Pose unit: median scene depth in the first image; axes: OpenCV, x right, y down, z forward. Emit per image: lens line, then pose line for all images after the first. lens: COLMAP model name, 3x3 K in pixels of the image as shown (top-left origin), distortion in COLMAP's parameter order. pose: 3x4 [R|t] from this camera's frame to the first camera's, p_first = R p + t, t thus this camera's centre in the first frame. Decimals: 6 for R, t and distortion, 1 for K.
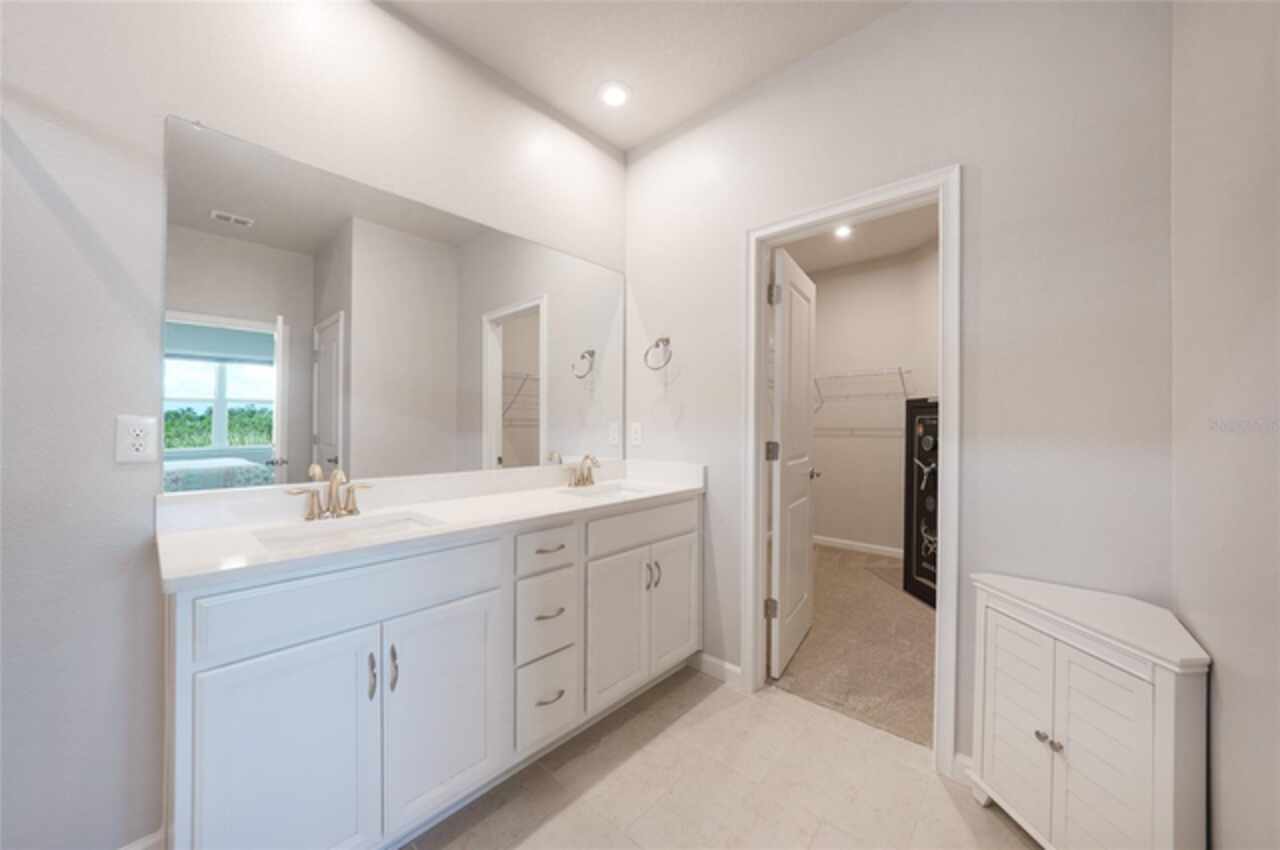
lens RADIAL K [[447.6, 0, 640.0], [0, 447.6, 425.0], [0, 0, 1]] dist [-0.032557, 0.006498]
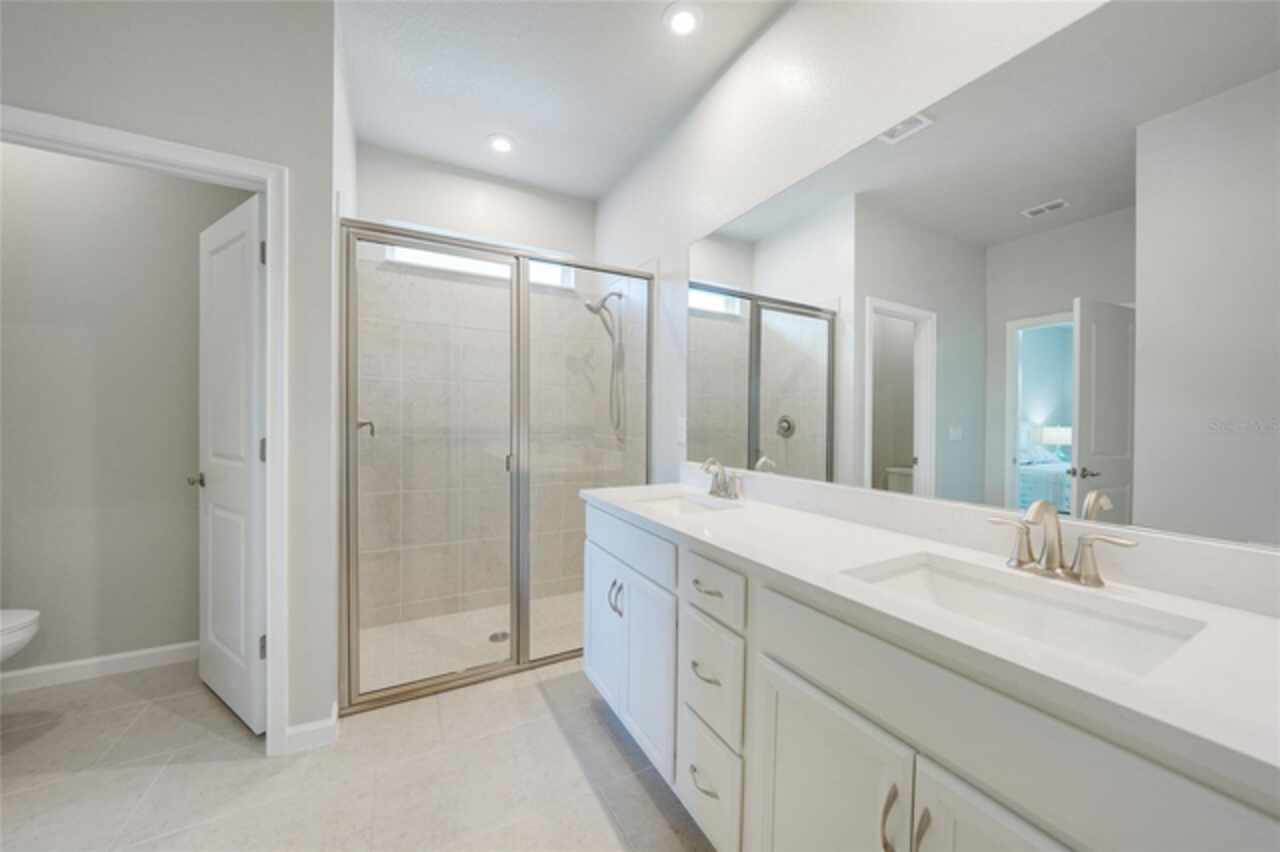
lens RADIAL K [[442.6, 0, 634.6], [0, 442.6, 425.1], [0, 0, 1]] dist [-0.033869, 0.006393]
pose [[-0.332430, 0.000853, -0.943128, 0.384365], [-0.015716, 0.999856, 0.006444, 0.001207], [0.942997, 0.016964, -0.332369, 0.802827]]
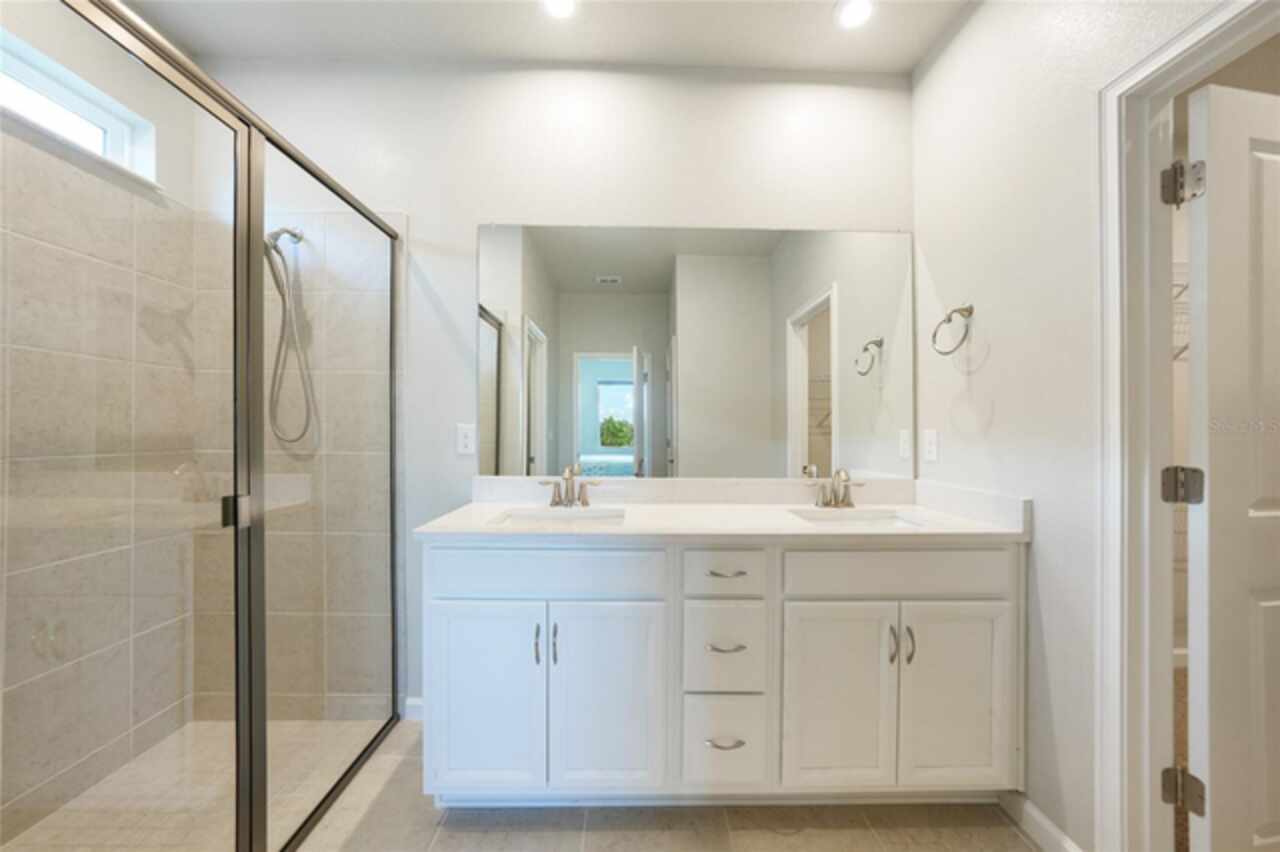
lens RADIAL K [[442.6, 0, 634.6], [0, 442.6, 425.1], [0, 0, 1]] dist [-0.033869, 0.006393]
pose [[0.682777, -0.004556, -0.730612, 0.219951], [-0.005894, 0.999914, -0.011744, -0.001897], [0.730603, 0.012325, 0.682692, 0.193651]]
